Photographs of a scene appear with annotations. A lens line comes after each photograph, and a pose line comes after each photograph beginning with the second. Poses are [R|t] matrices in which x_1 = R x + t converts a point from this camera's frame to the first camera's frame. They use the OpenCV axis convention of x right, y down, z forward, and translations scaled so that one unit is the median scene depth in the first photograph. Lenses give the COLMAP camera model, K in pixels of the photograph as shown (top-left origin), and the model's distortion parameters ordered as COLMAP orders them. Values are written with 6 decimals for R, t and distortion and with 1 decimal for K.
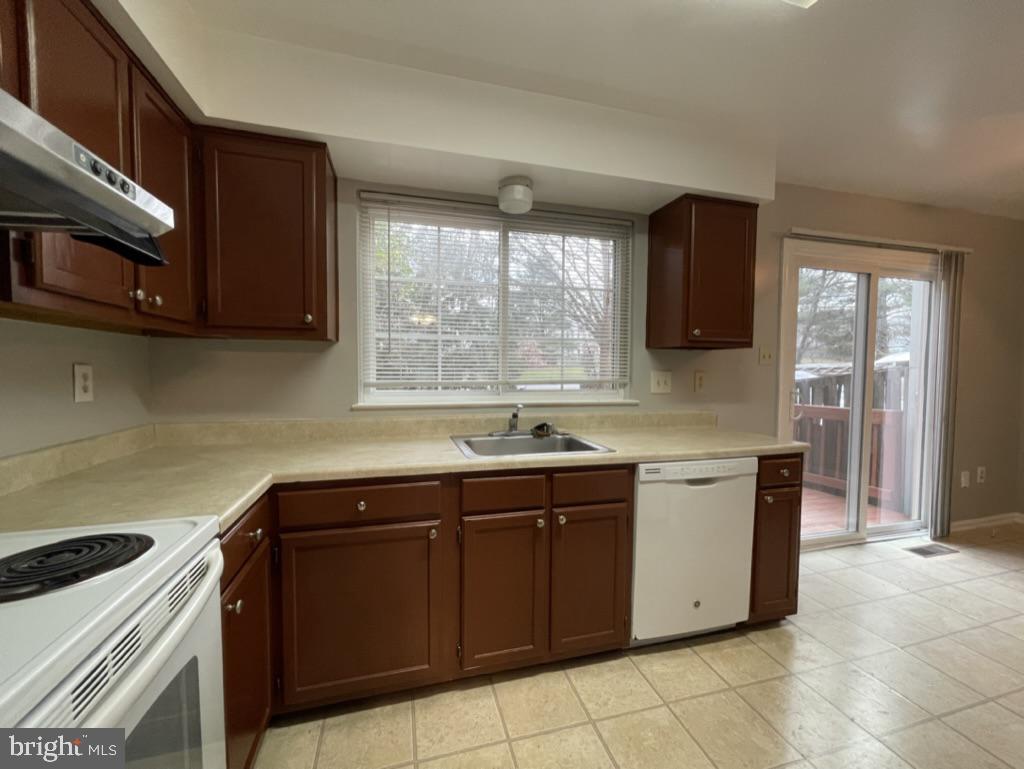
lens RADIAL K [[418.3, 0, 515.4], [0, 418.3, 386.3], [0, 0, 1]] dist [-0.000548, -0.000018]
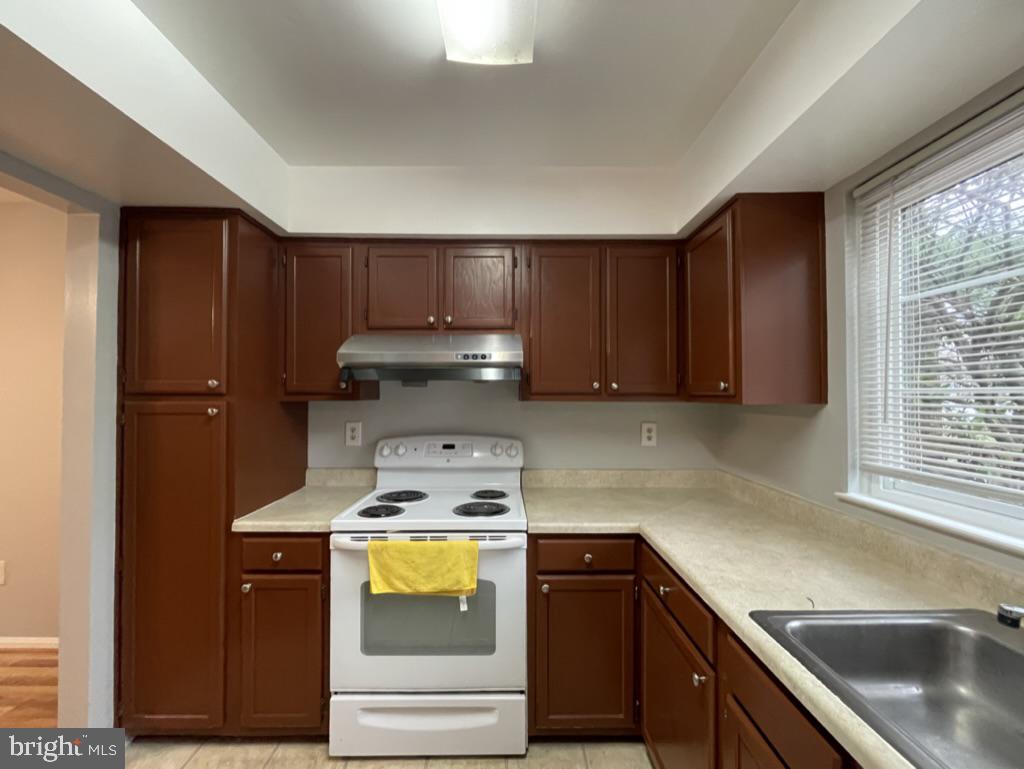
lens RADIAL K [[412.1, 0, 505.8], [0, 412.1, 387.3], [0, 0, 1]] dist [-0.000606, -0.000093]
pose [[-0.274331, -0.021336, -0.961399, 0.361502], [-0.041544, 0.999083, -0.010318, -0.084471], [0.960738, 0.037109, -0.274966, 0.518153]]
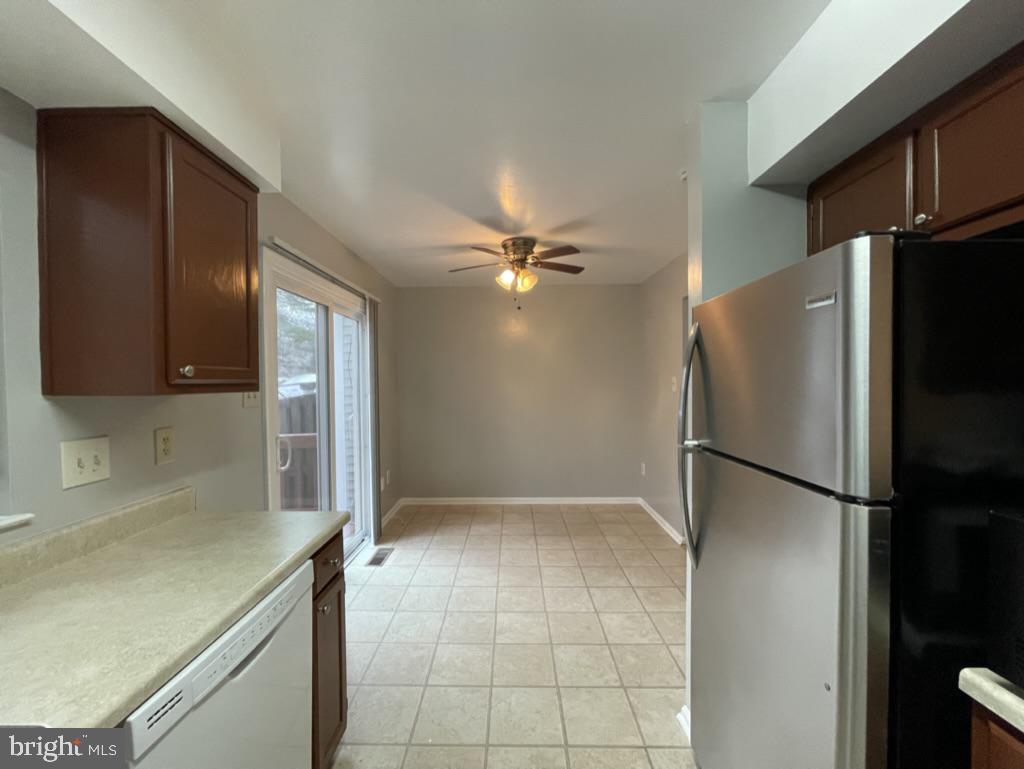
lens RADIAL K [[410.8, 0, 505.6], [0, 410.8, 390.1], [0, 0, 1]] dist [-0.002155, -0.000426]
pose [[0.284482, -0.028813, 0.958248, 0.023959], [0.045936, 0.998810, 0.016395, -0.079237], [-0.957580, 0.039354, 0.285467, 0.378044]]
